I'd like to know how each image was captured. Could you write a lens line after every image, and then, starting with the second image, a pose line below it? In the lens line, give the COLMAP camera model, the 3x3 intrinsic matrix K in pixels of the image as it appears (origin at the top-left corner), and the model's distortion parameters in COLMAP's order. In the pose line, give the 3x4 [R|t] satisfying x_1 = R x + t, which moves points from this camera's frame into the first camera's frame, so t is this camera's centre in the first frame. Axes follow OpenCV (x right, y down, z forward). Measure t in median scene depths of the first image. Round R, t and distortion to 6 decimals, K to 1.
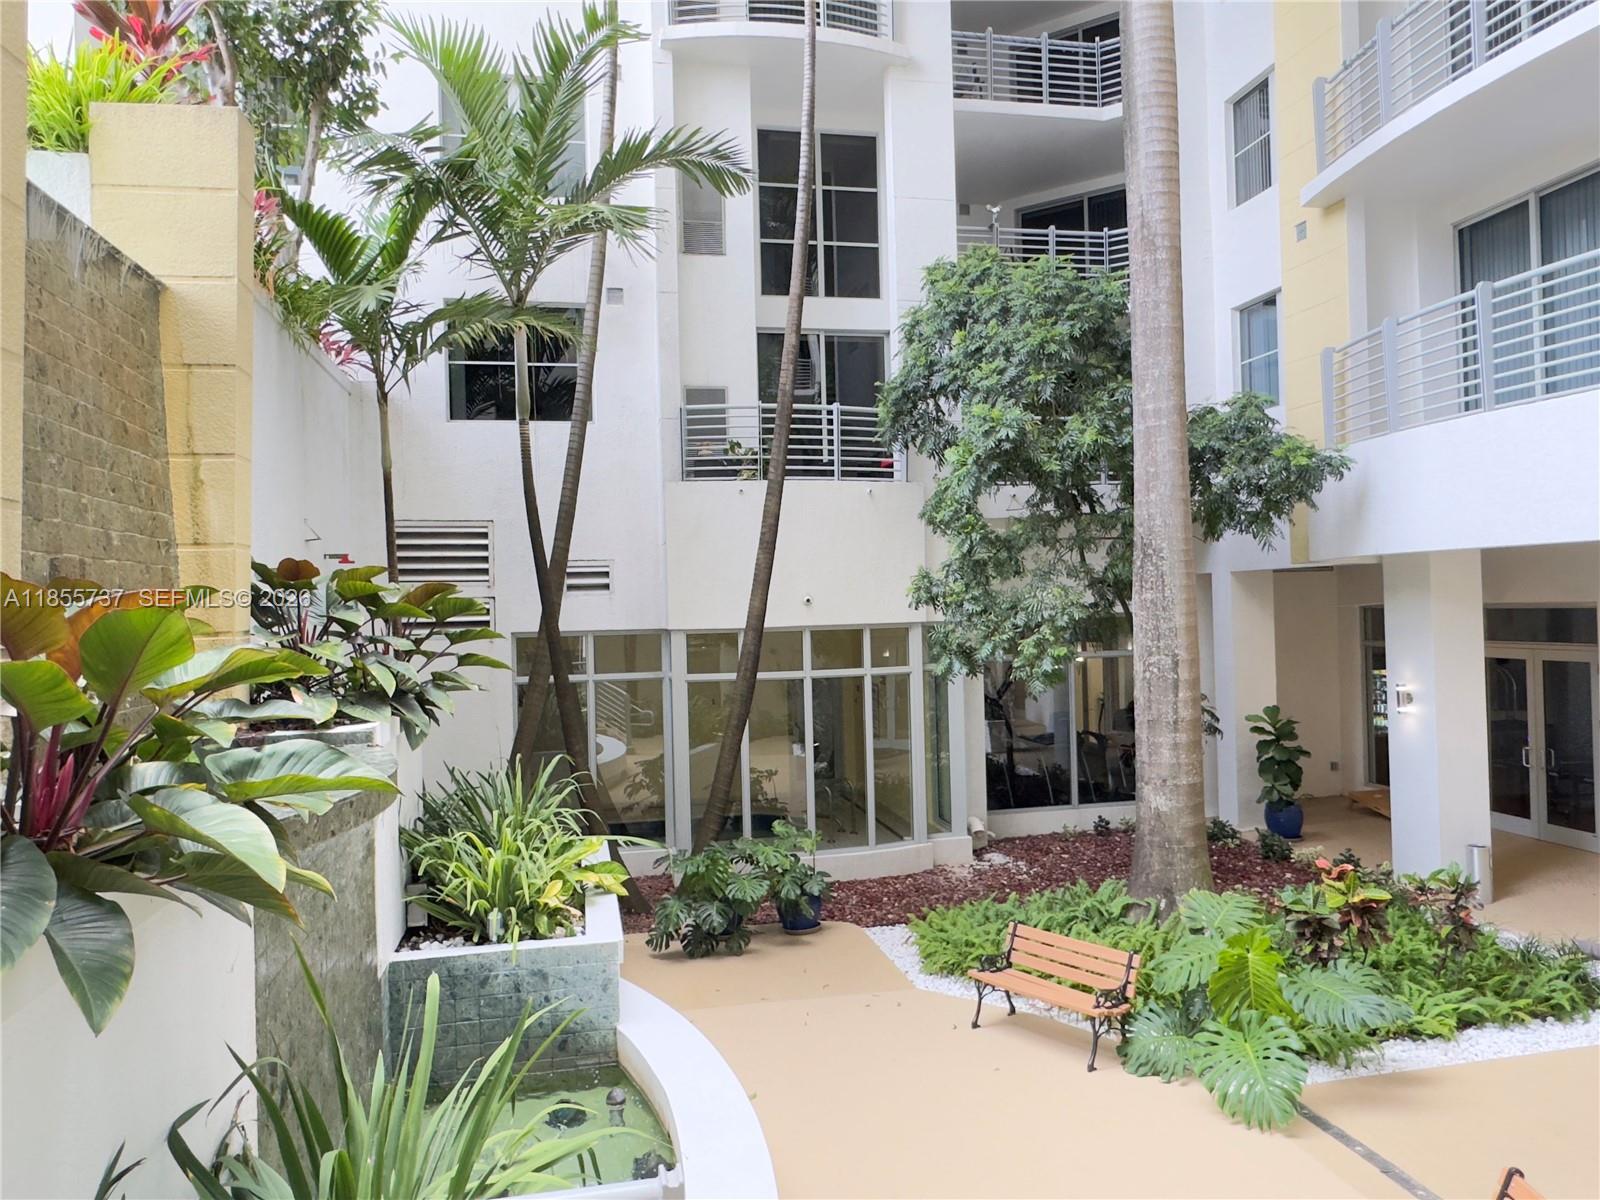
lens RADIAL K [[1104.1, 0, 800.0], [0, 1104.1, 600.0], [0, 0, 1]] dist [0.000005, -0.000672]
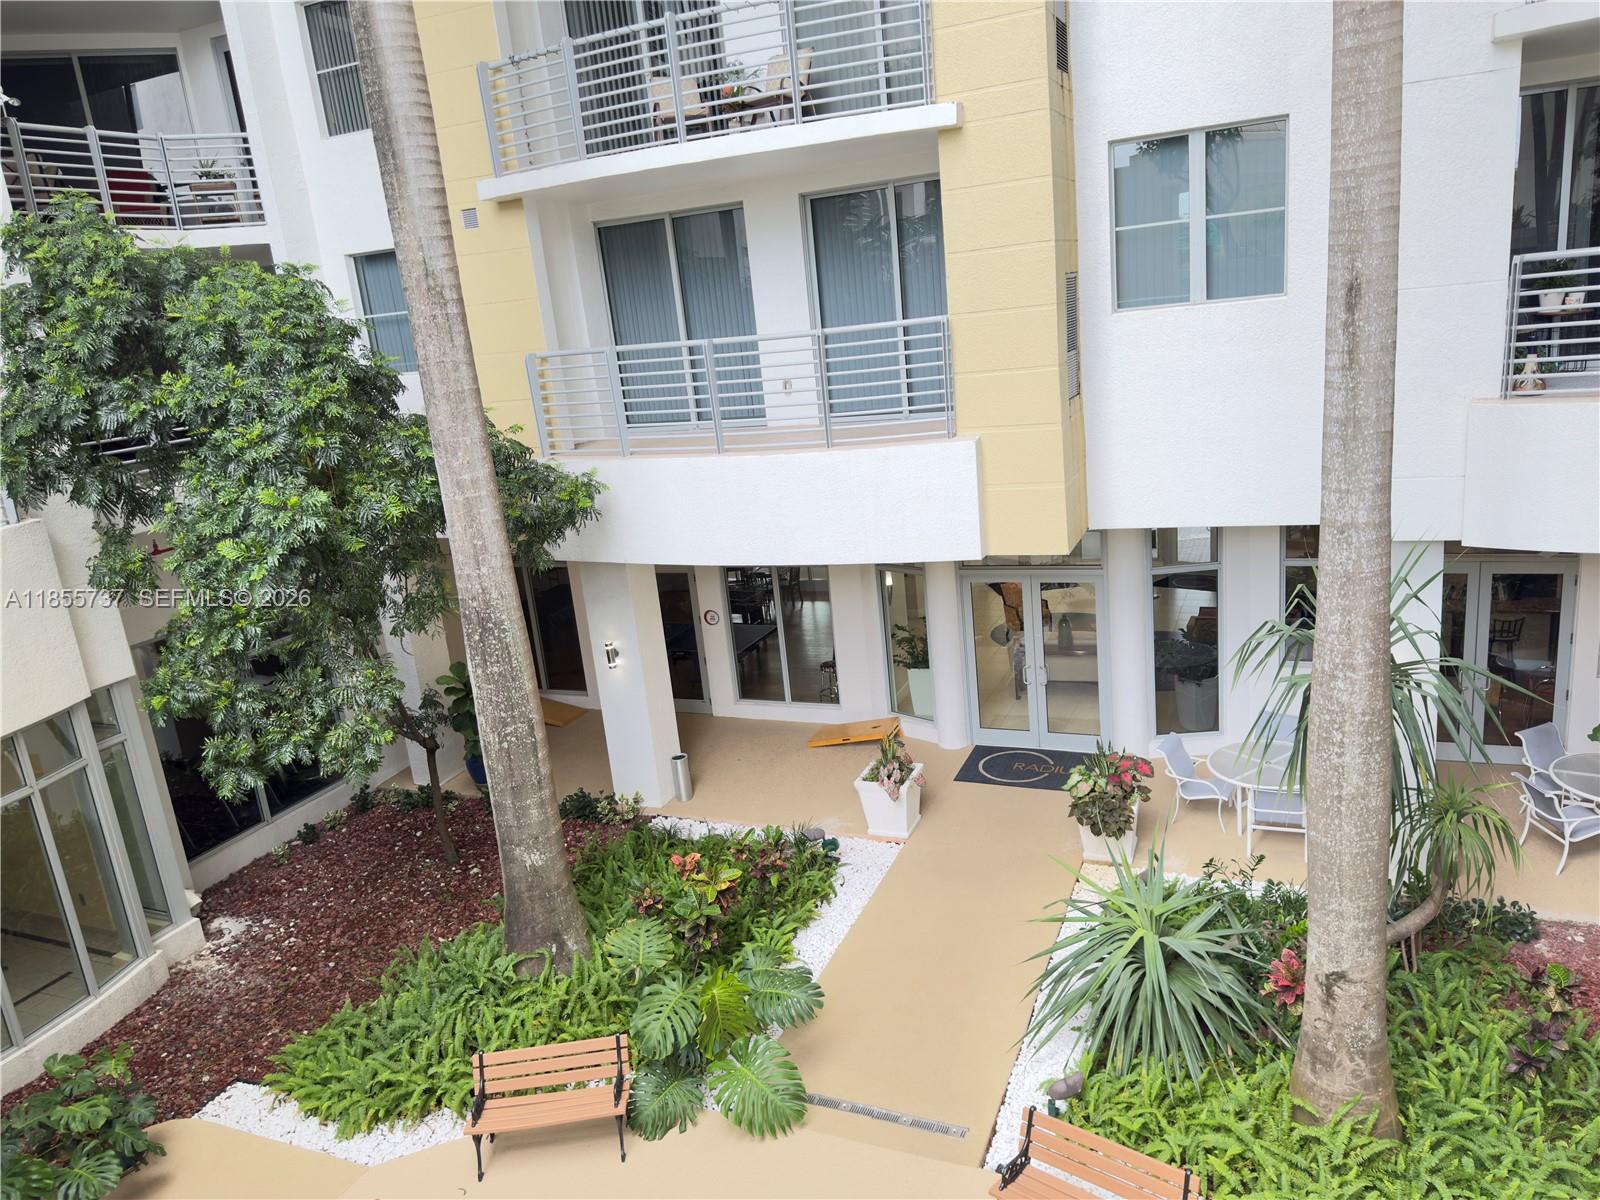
lens RADIAL K [[1112.3, 0, 800.0], [0, 1112.3, 600.0], [0, 0, 1]] dist [0.074582, -0.128719]
pose [[0.570610, -0.241449, 0.784925, -0.290128], [0.079642, 0.967566, 0.239734, -0.276773], [-0.817350, -0.074282, 0.571332, 0.216685]]
